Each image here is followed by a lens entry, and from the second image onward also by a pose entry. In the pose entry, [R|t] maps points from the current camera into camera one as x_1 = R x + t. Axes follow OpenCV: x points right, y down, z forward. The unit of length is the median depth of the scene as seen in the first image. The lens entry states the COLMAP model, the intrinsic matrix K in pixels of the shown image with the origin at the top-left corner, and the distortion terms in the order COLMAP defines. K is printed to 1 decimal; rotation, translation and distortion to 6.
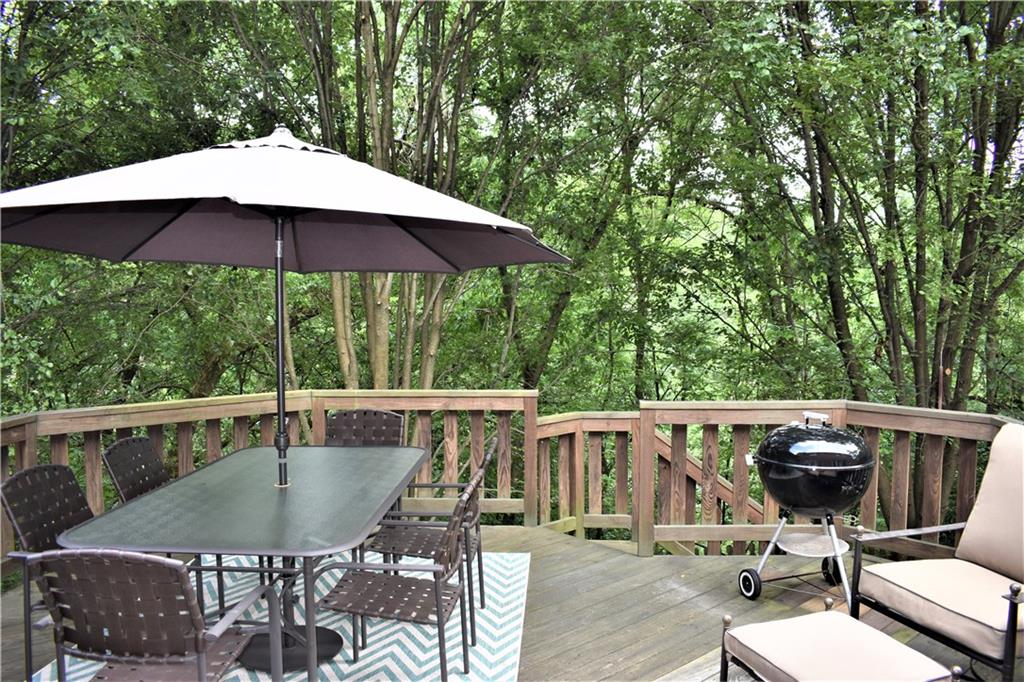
lens RADIAL K [[814.5, 0, 512.6], [0, 814.5, 341.8], [0, 0, 1]] dist [-0.093247, 0.022350]
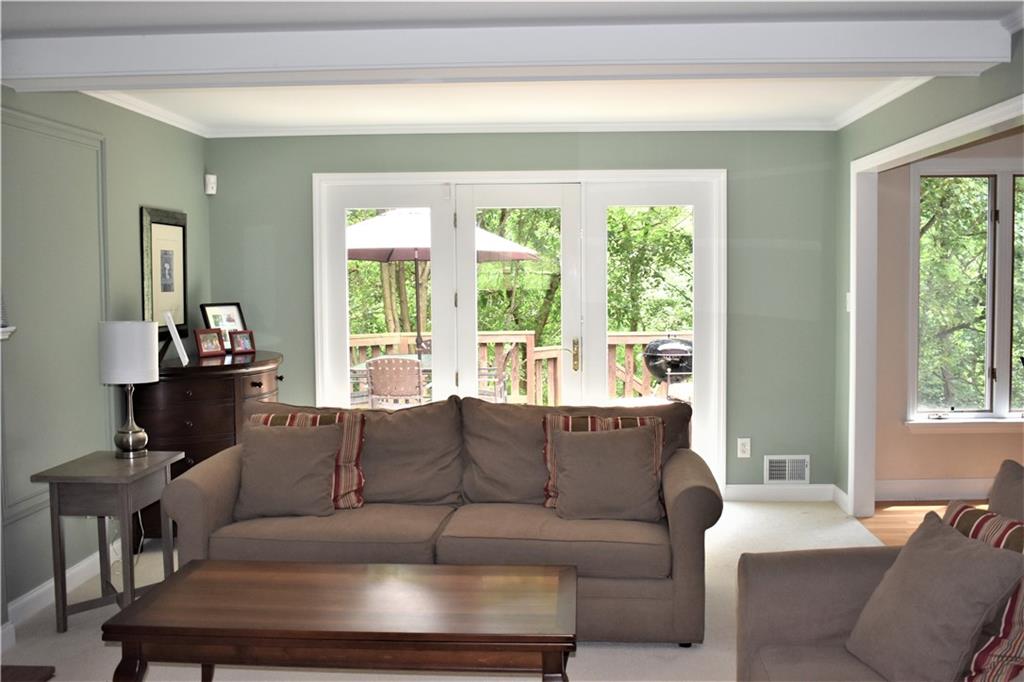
lens RADIAL K [[1079.5, 0, 511.6], [0, 1079.5, 340.8], [0, 0, 1]] dist [0.008172, 0.000000]
pose [[0.999924, -0.006218, 0.010686, -0.039170], [0.006231, 0.999980, -0.001213, 0.077173], [-0.010678, 0.001279, 0.999942, -1.178420]]
